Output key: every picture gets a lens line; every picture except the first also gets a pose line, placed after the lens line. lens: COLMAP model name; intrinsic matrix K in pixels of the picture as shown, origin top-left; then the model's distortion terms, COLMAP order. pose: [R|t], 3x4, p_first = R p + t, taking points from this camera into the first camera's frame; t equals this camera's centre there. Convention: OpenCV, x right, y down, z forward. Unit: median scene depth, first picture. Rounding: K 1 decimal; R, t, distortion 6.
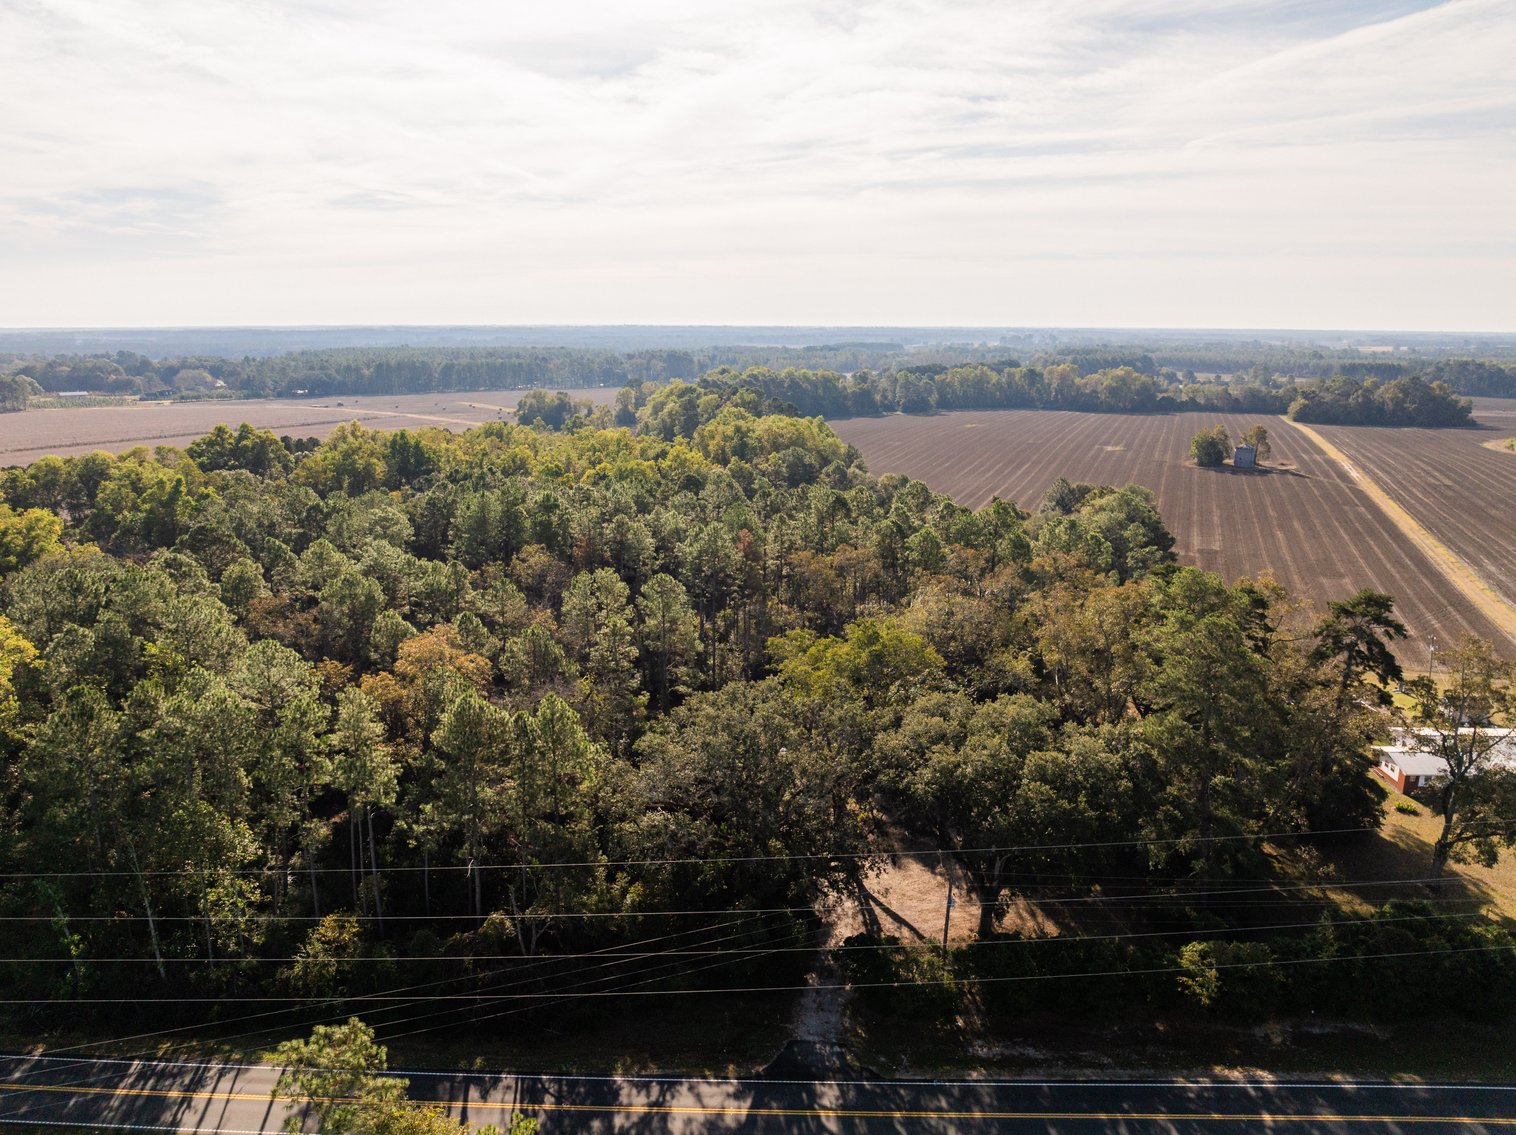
lens RADIAL K [[1098.7, 0, 758.0], [0, 1098.7, 567.5], [0, 0, 1]] dist [-0.051609, 0.033270]
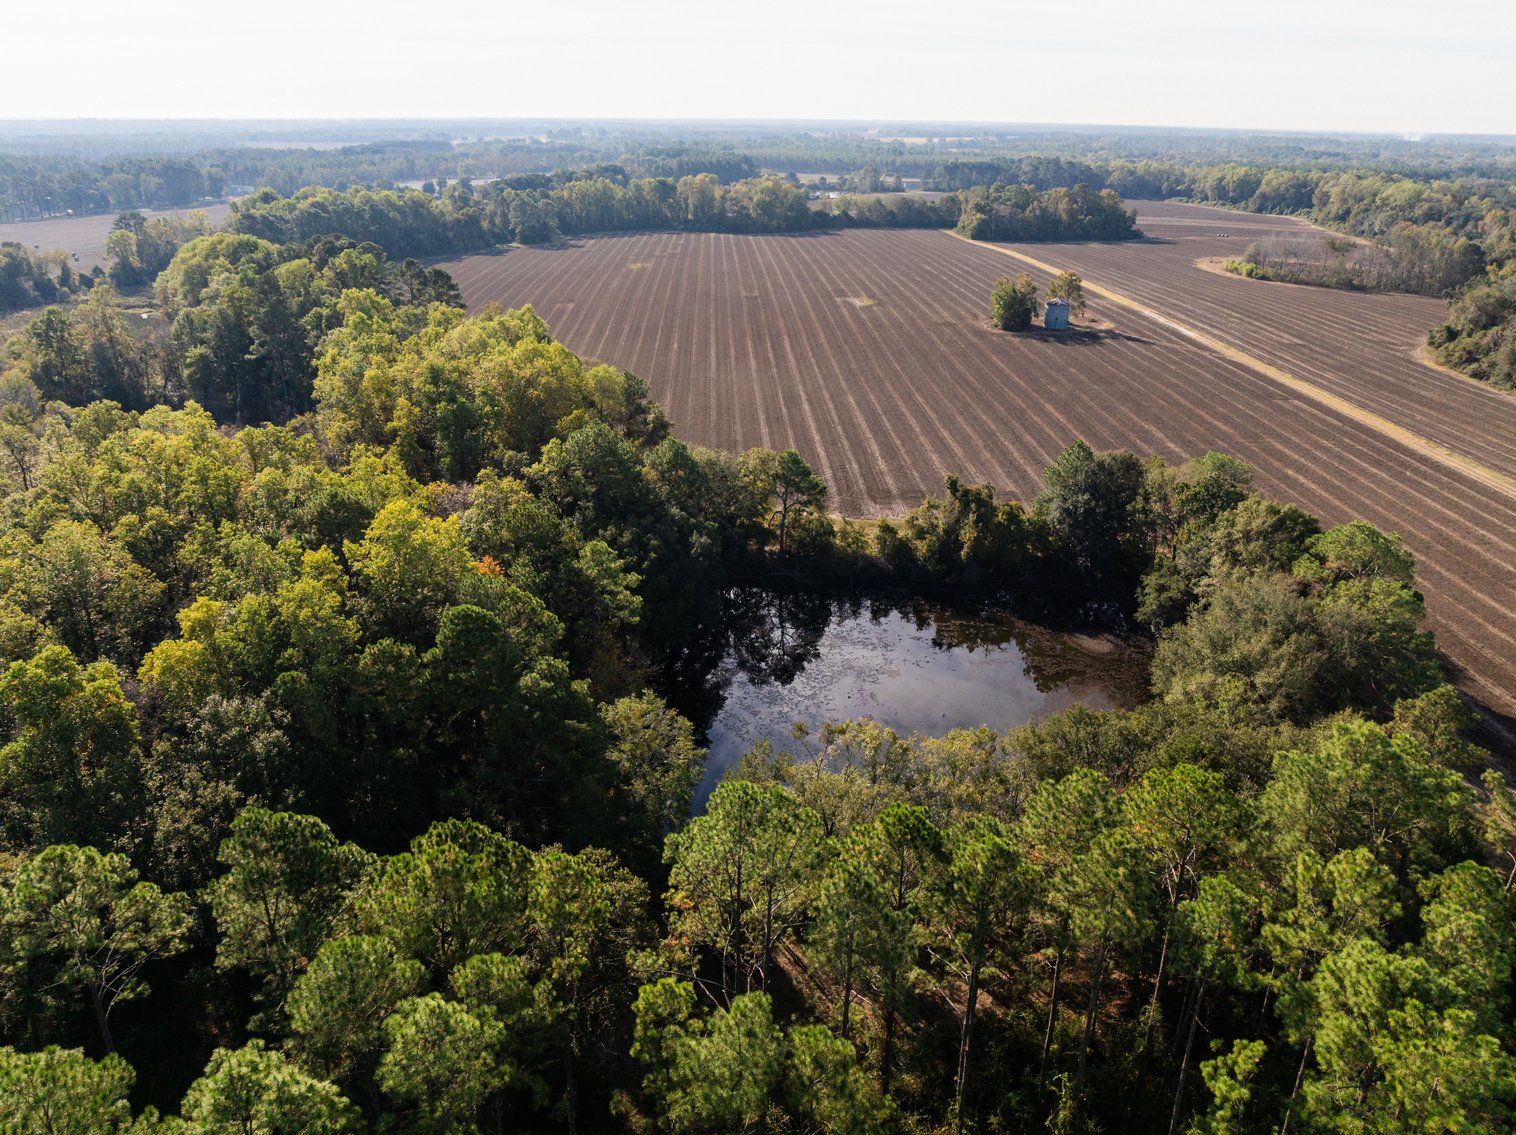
lens RADIAL K [[1098.7, 0, 758.0], [0, 1098.7, 567.5], [0, 0, 1]] dist [-0.051609, 0.033270]
pose [[0.917597, -0.147323, 0.369204, -0.032839], [0.080655, 0.978469, 0.189983, -0.050197], [-0.389244, -0.144550, 0.909722, 0.195540]]
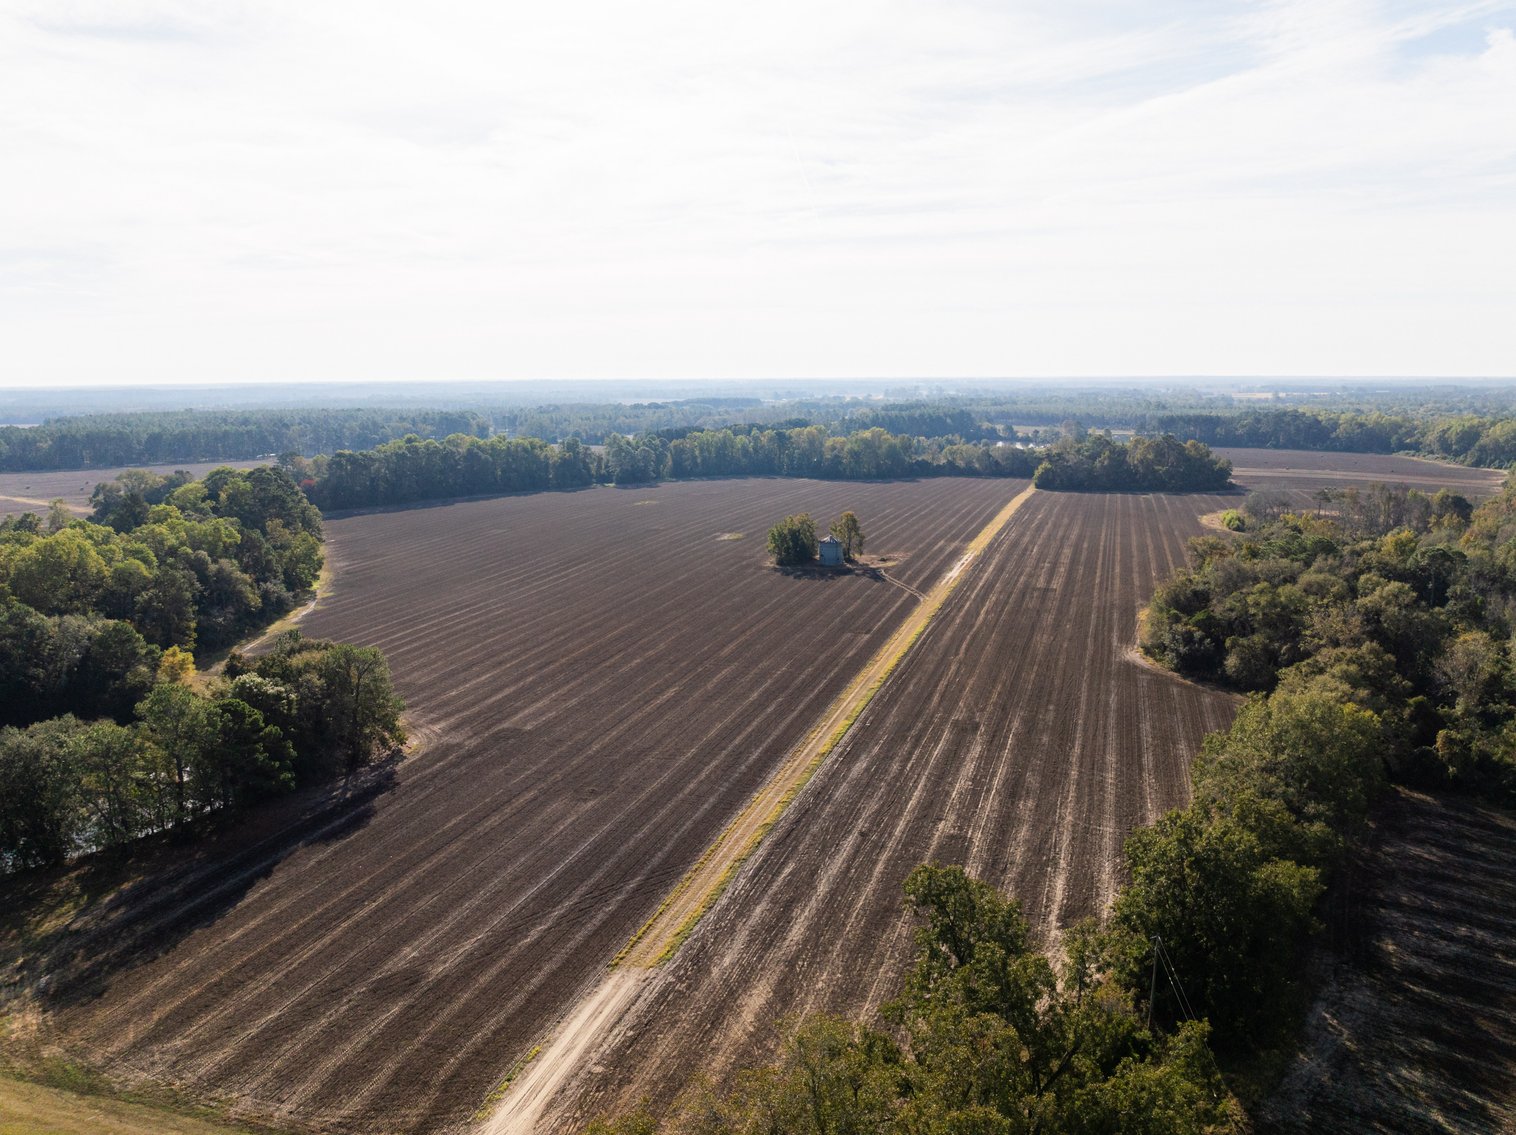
lens RADIAL K [[1098.7, 0, 758.0], [0, 1098.7, 567.5], [0, 0, 1]] dist [-0.051609, 0.033270]
pose [[0.998064, -0.020783, 0.058617, 0.190340], [0.023446, 0.998706, -0.045118, -0.030487], [-0.057604, 0.046405, 0.997260, 0.104832]]
